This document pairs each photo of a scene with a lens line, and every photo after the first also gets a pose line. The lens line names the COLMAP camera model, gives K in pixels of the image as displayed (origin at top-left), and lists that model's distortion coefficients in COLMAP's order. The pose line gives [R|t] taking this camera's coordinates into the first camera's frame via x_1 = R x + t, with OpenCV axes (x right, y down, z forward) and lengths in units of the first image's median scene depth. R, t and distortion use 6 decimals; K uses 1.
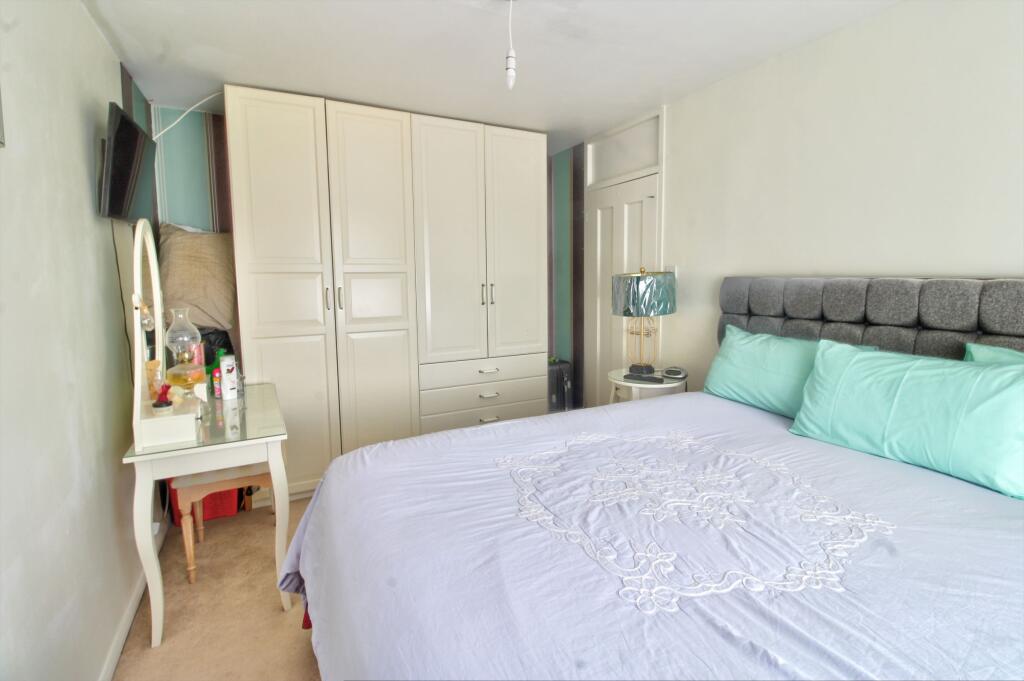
lens RADIAL K [[479.3, 0, 521.0], [0, 479.3, 327.4], [0, 0, 1]] dist [-0.002664, -0.014848]
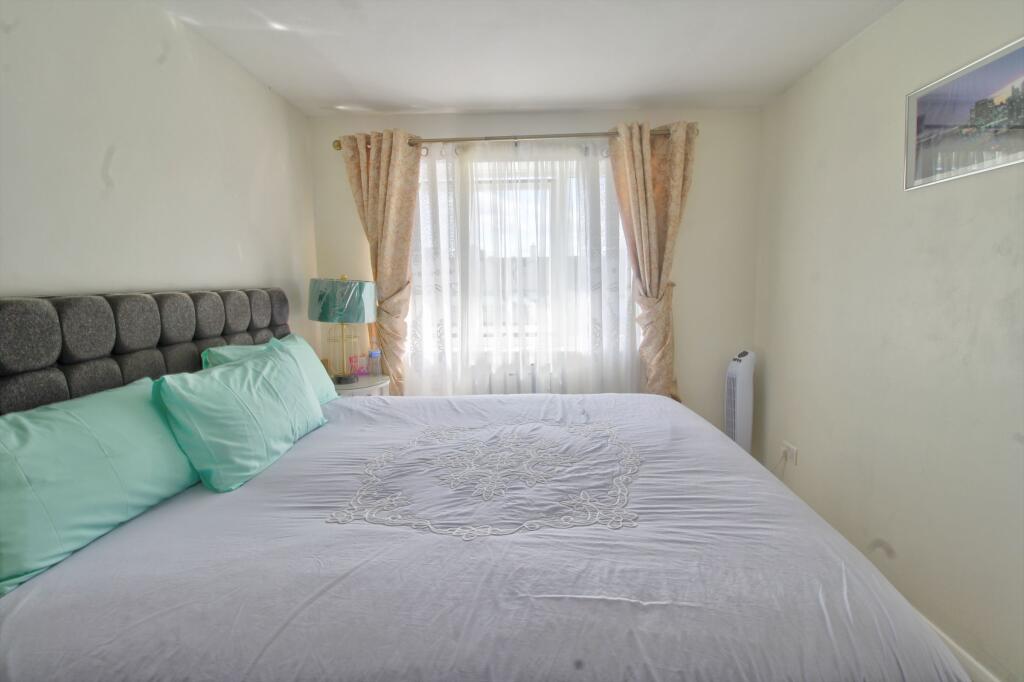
lens RADIAL K [[479.3, 0, 521.0], [0, 479.3, 327.9], [0, 0, 1]] dist [-0.002664, -0.014848]
pose [[-0.876318, -0.017269, 0.481423, -0.222392], [0.084260, 0.978457, 0.188474, -0.152157], [-0.474306, 0.205728, -0.855985, 1.483565]]
